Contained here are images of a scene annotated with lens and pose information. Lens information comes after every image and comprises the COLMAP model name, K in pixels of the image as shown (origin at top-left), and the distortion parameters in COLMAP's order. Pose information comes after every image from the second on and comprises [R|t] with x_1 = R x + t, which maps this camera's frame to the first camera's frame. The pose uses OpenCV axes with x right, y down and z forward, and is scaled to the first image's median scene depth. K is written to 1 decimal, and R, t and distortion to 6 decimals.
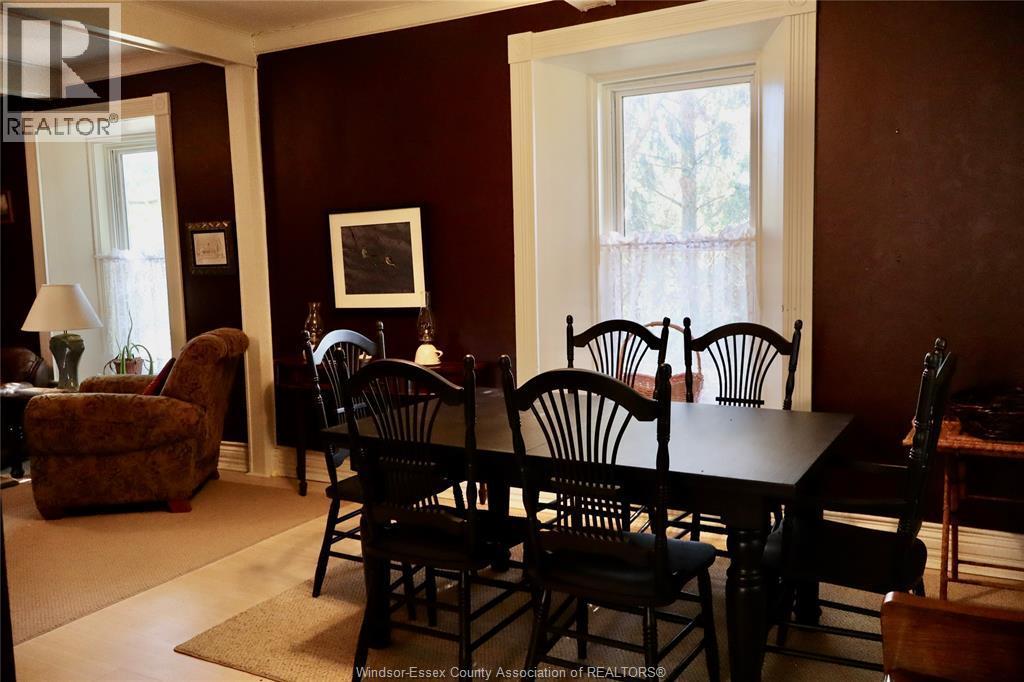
lens RADIAL K [[850.3, 0, 512.0], [0, 850.3, 341.0], [0, 0, 1]] dist [0.002464, -0.002473]
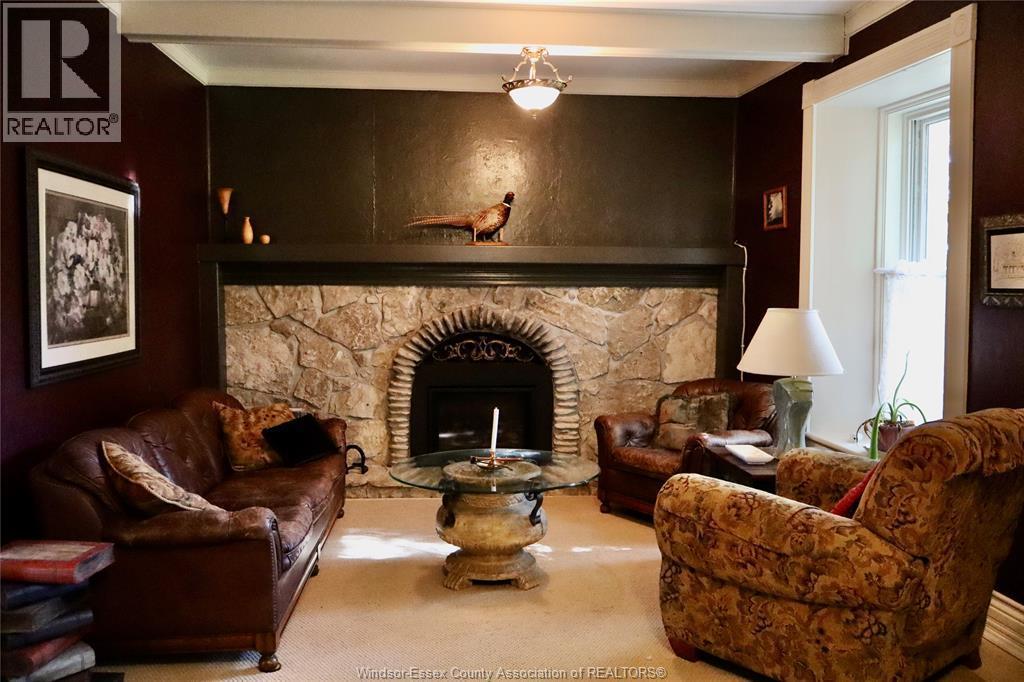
lens RADIAL K [[850.3, 0, 512.0], [0, 850.3, 341.0], [0, 0, 1]] dist [0.002464, -0.002473]
pose [[0.545770, 0.083911, -0.833723, -0.072366], [-0.097767, 0.994554, 0.036098, -0.051936], [0.832212, 0.061810, 0.551002, 0.497681]]
